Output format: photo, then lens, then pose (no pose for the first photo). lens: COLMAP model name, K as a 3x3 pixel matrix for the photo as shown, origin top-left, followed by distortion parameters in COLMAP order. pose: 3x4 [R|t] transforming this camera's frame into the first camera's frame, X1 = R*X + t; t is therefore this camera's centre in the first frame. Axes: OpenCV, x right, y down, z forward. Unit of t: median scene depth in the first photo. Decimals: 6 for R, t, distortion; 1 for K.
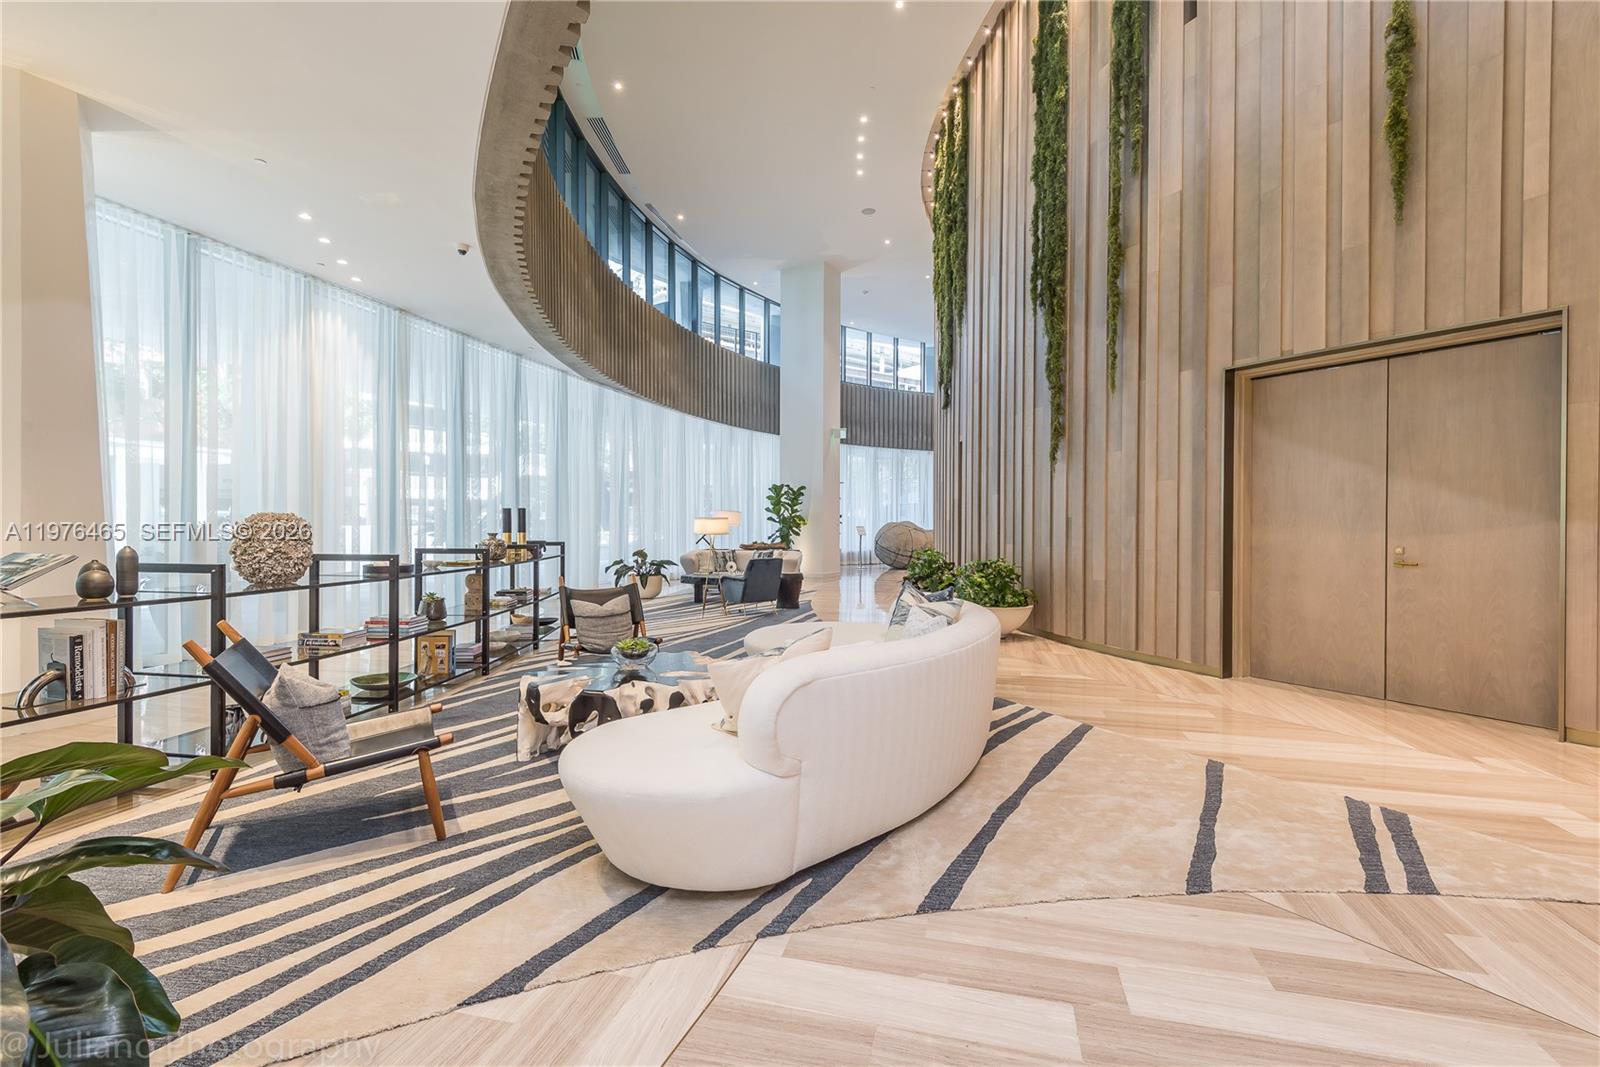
lens RADIAL K [[722.3, 0, 800.0], [0, 722.3, 533.5], [0, 0, 1]] dist [-0.002058, -0.000566]
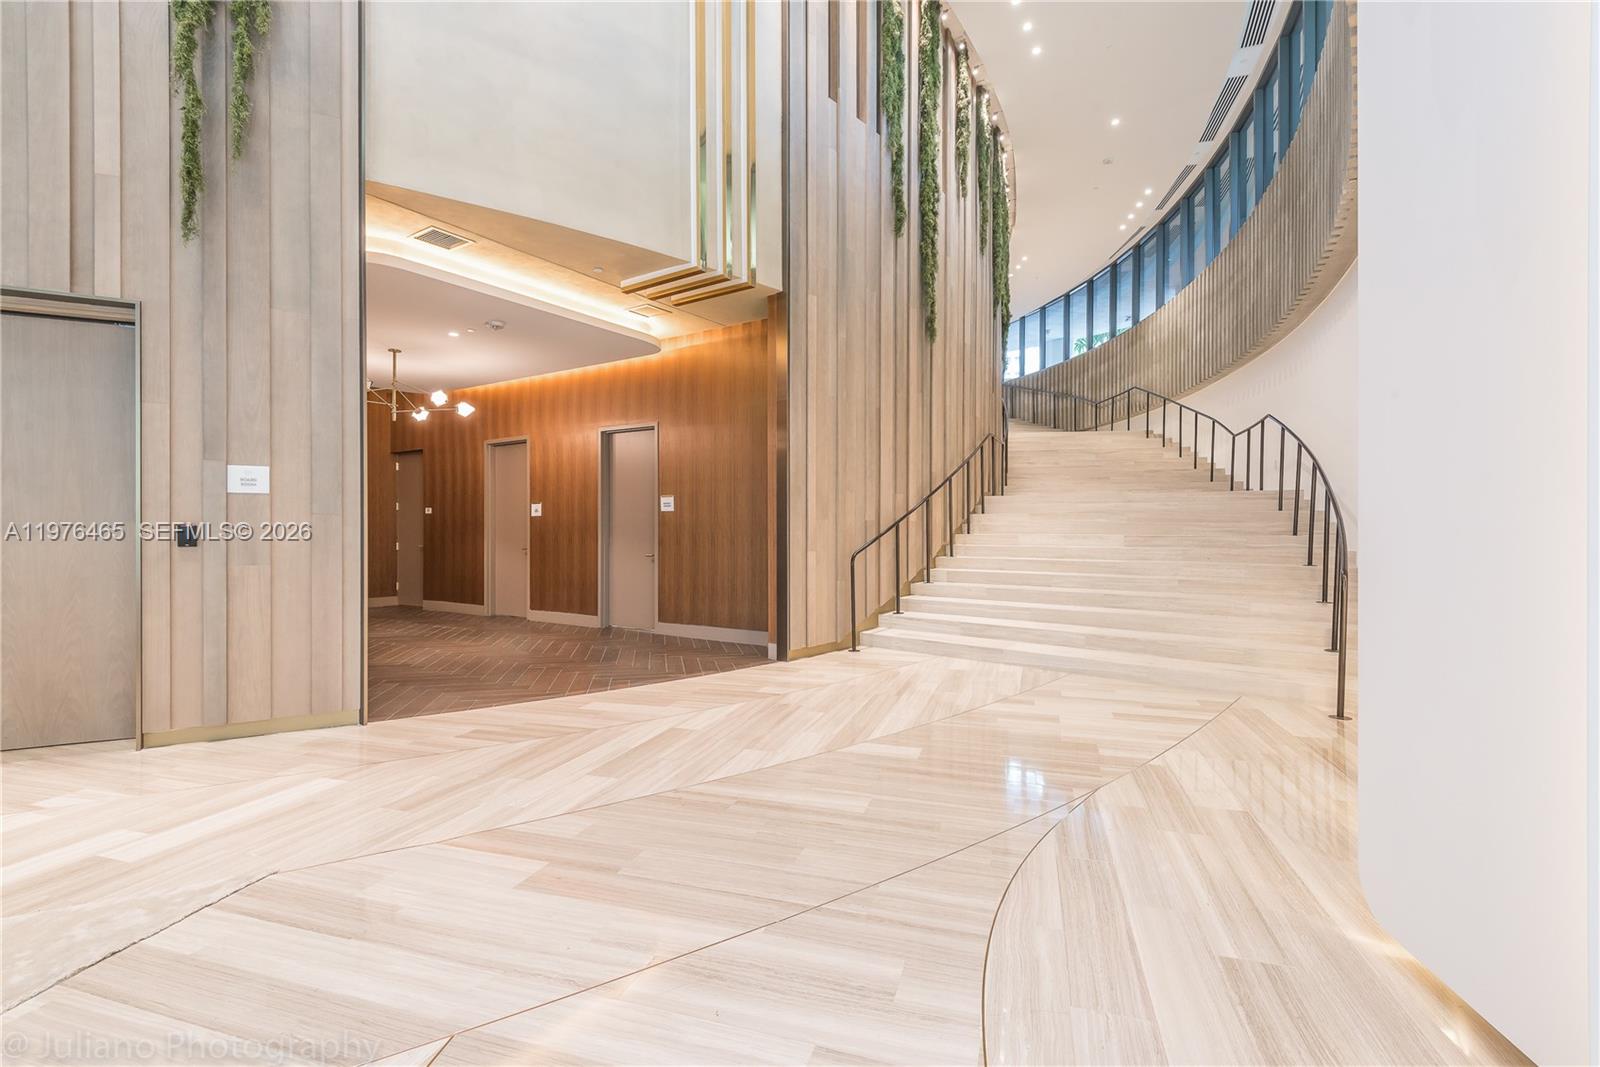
lens RADIAL K [[722.3, 0, 800.0], [0, 722.3, 533.5], [0, 0, 1]] dist [-0.002058, -0.000566]
pose [[0.049753, -0.006365, 0.998741, 0.133048], [0.008554, 0.999946, 0.005946, 0.000212], [-0.998725, 0.008248, 0.049805, 0.060690]]
